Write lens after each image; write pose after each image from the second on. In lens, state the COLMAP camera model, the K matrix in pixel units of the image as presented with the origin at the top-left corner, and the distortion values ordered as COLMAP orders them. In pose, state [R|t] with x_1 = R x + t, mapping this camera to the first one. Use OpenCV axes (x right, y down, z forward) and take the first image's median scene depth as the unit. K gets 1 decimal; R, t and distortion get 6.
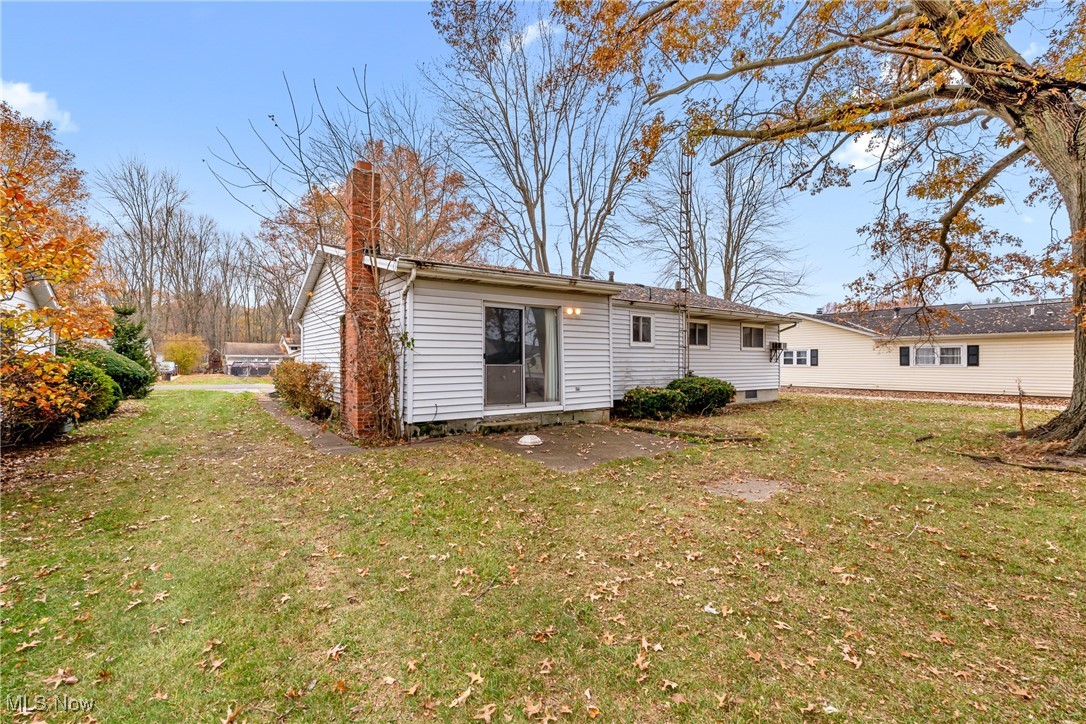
lens RADIAL K [[490.0, 0, 543.4], [0, 490.0, 362.3], [0, 0, 1]] dist [-0.002950, -0.000370]
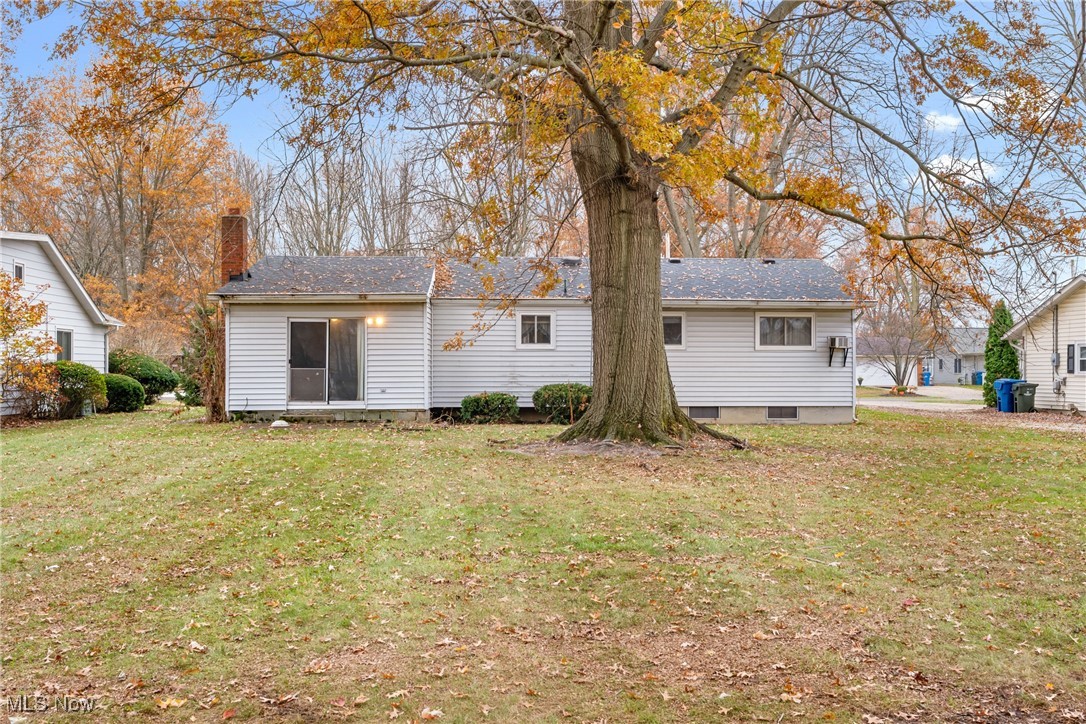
lens RADIAL K [[1110.0, 0, 539.4], [0, 1110.0, 362.3], [0, 0, 1]] dist [0.007594, 0.000000]
pose [[0.845947, -0.002454, -0.533261, 1.740272], [-0.000388, 0.999986, -0.005218, 0.003593], [0.533267, 0.004621, 0.845935, -0.954508]]
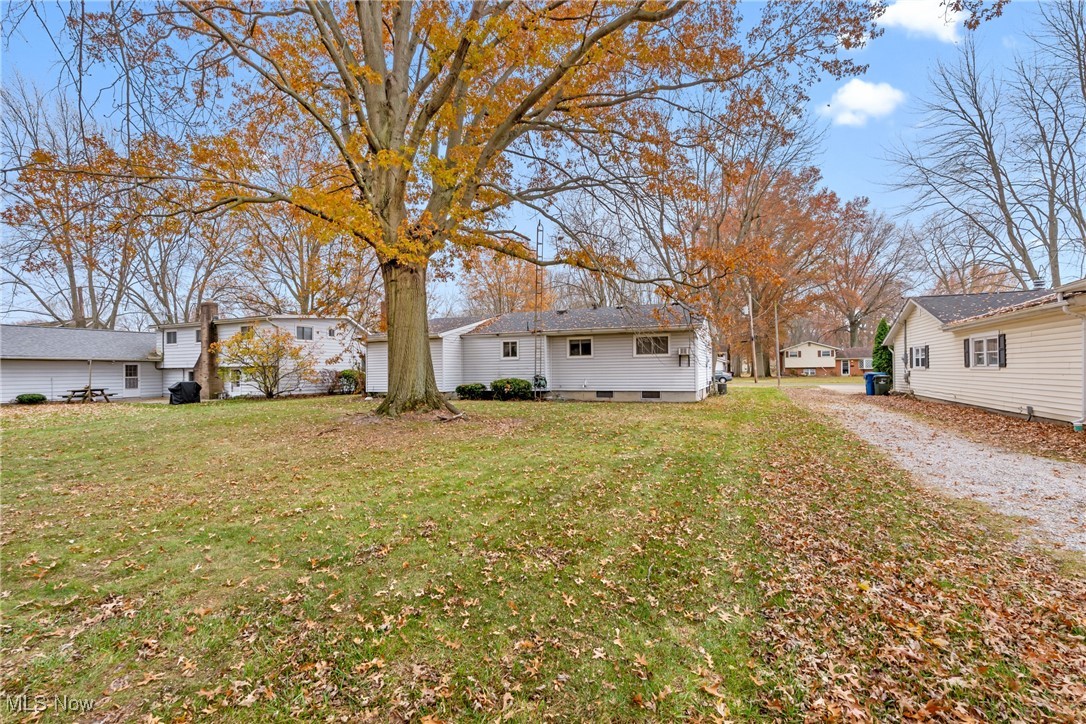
lens RADIAL K [[490.0, 0, 542.6], [0, 490.0, 365.6], [0, 0, 1]] dist [-0.002950, -0.000370]
pose [[0.512710, -0.014603, -0.858437, 2.294416], [0.014287, 0.999862, -0.008476, 0.004758], [0.858443, -0.007919, 0.512848, 0.324611]]
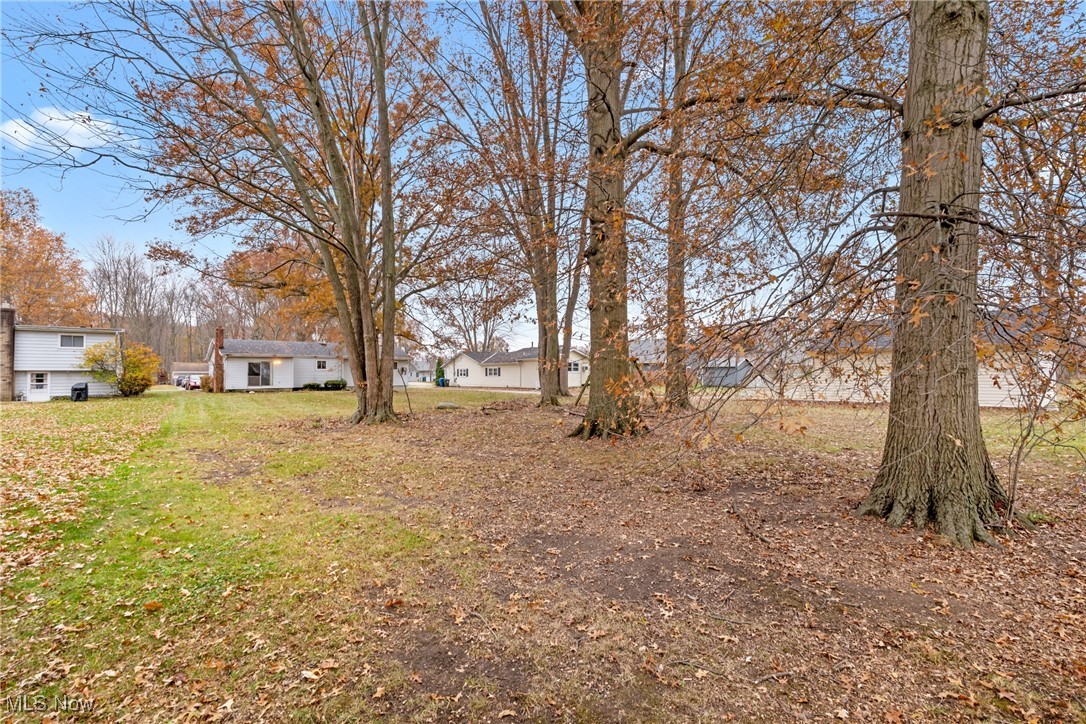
lens RADIAL K [[490.0, 0, 553.7], [0, 490.0, 363.8], [0, 0, 1]] dist [-0.002950, -0.000370]
pose [[0.995670, -0.003375, 0.092898, 1.892490], [0.005582, 0.999708, -0.023509, 0.009719], [-0.092792, 0.023925, 0.995398, -3.081752]]
